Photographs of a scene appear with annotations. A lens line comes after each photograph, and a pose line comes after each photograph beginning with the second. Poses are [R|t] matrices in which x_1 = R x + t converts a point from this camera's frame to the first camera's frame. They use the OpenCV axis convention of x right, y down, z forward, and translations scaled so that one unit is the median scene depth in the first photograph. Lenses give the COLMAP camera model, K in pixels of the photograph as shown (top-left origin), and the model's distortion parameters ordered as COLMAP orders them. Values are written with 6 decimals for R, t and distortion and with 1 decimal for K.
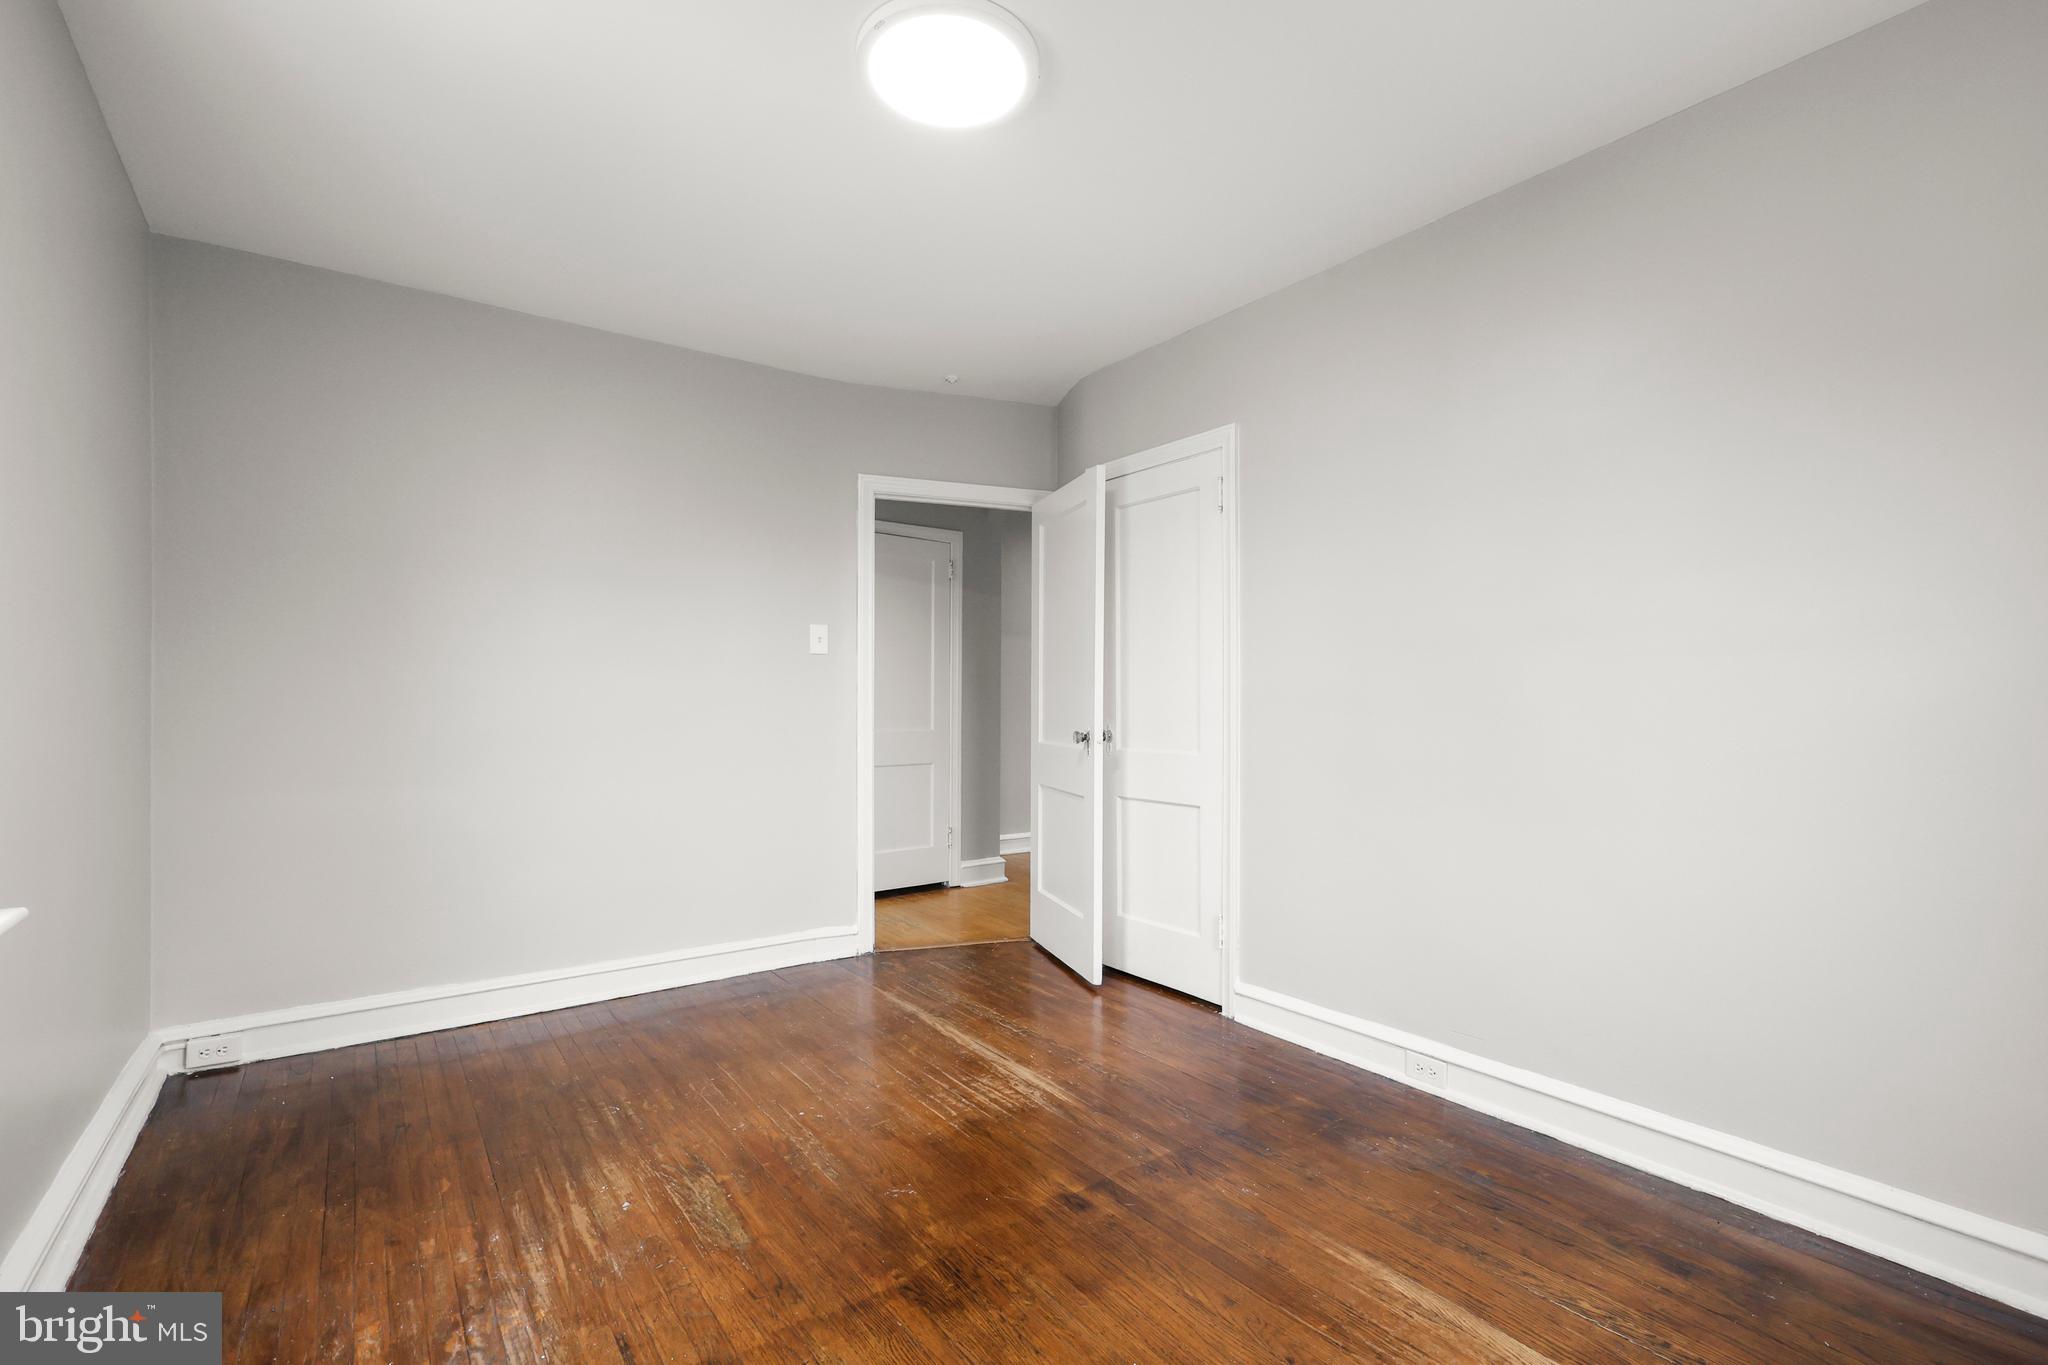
lens RADIAL K [[910.1, 0, 1026.1], [0, 910.1, 689.6], [0, 0, 1]] dist [0.008403, -0.000002]
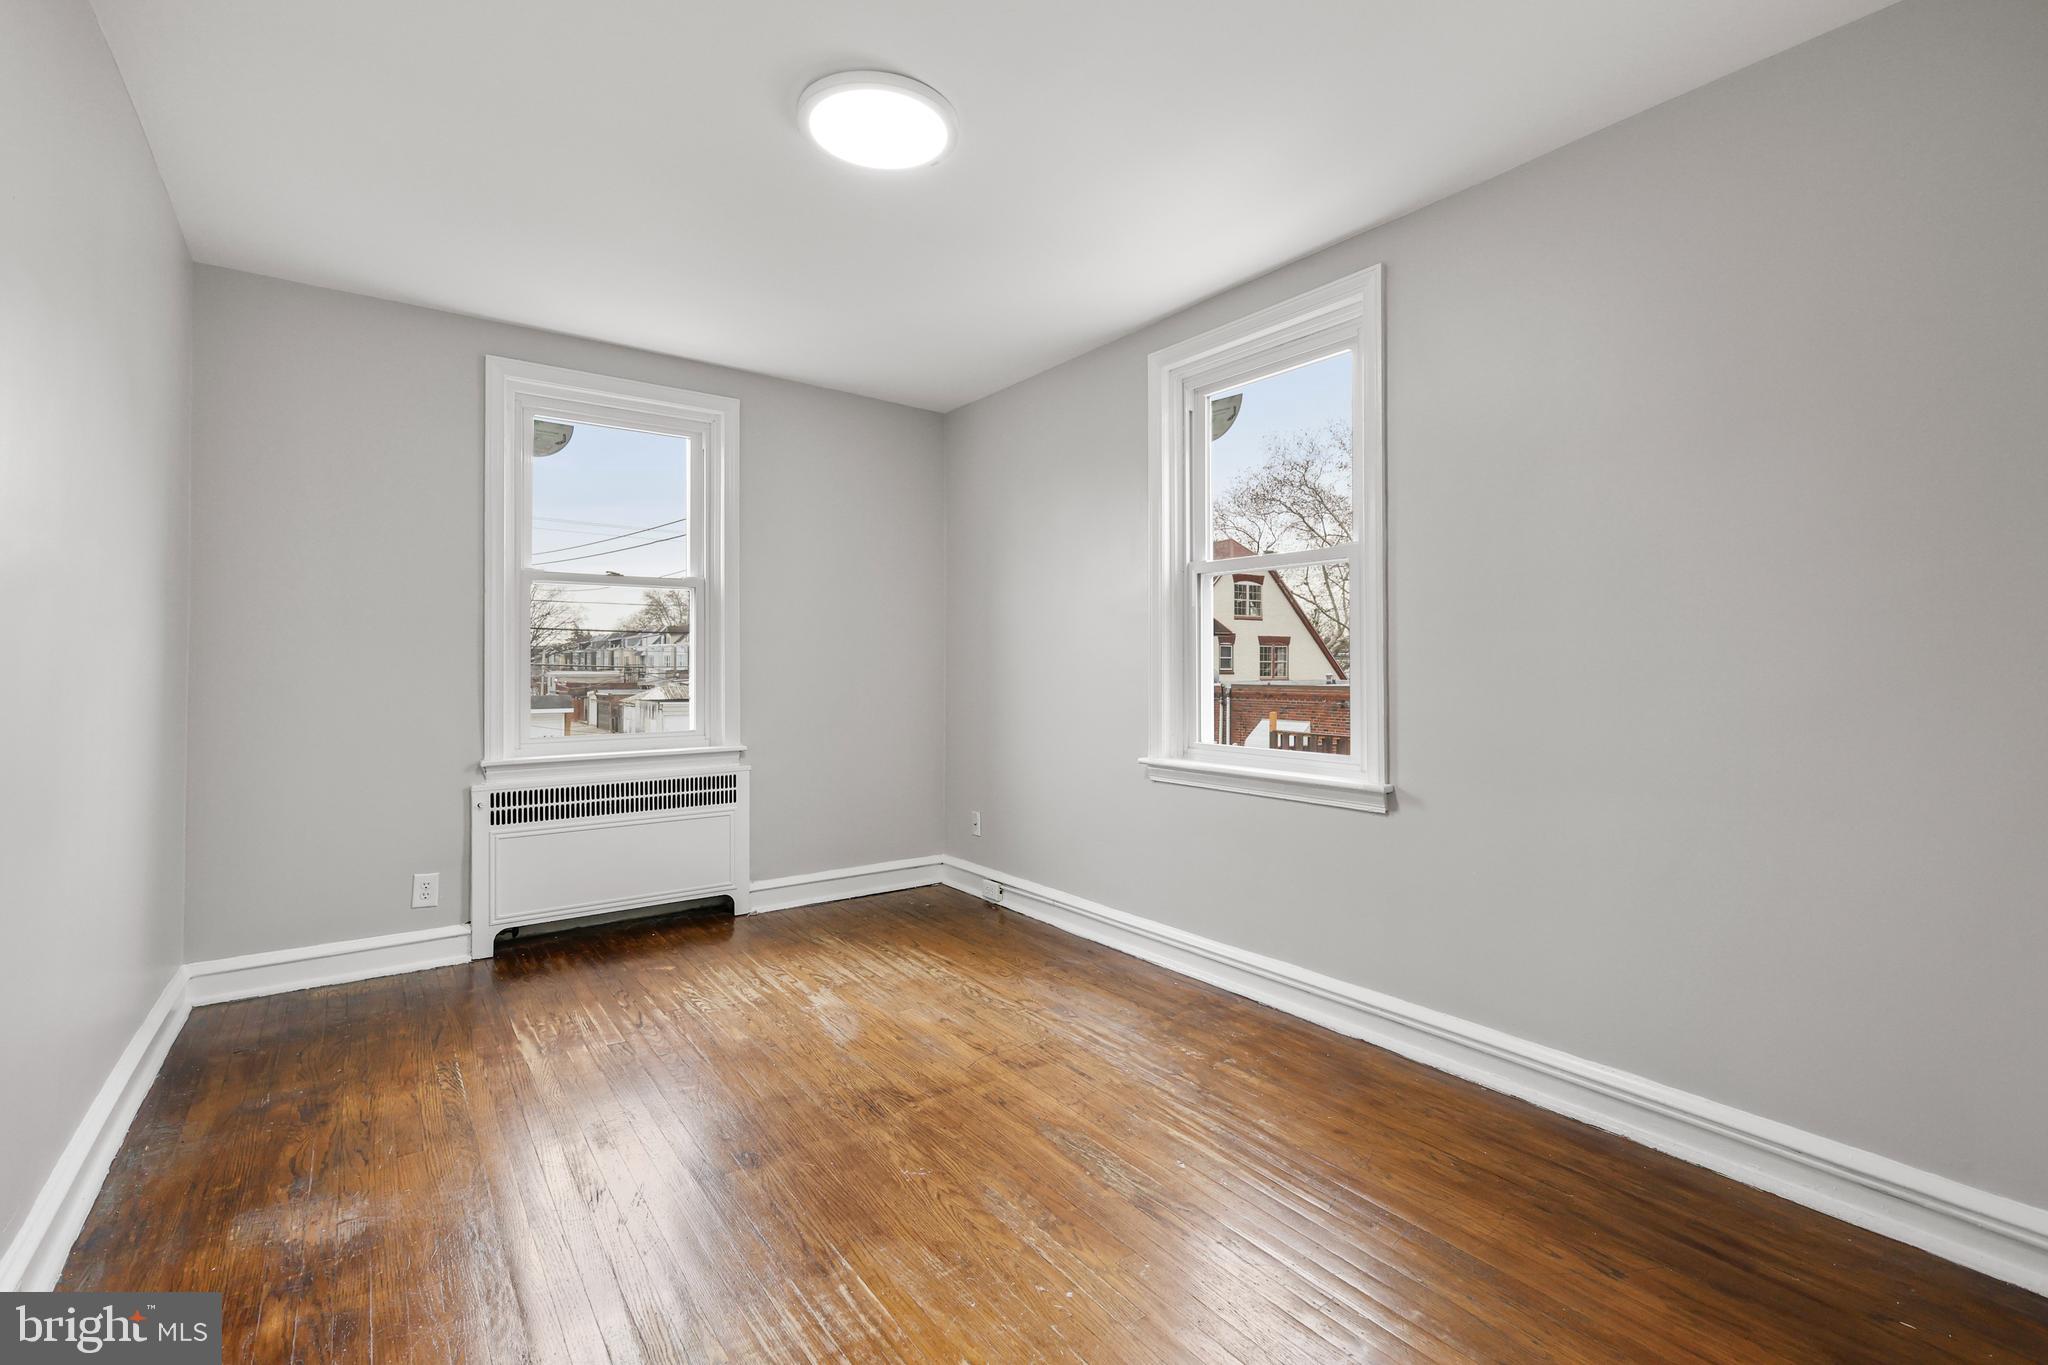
lens RADIAL K [[880.3, 0, 1024.3], [0, 880.3, 656.5], [0, 0, 1]] dist [0.001840, 0.000045]
pose [[-0.999963, -0.001634, -0.008467, -0.272914], [-0.001512, 0.999895, -0.014446, 0.003351], [0.008489, -0.014433, -0.999860, 2.181362]]
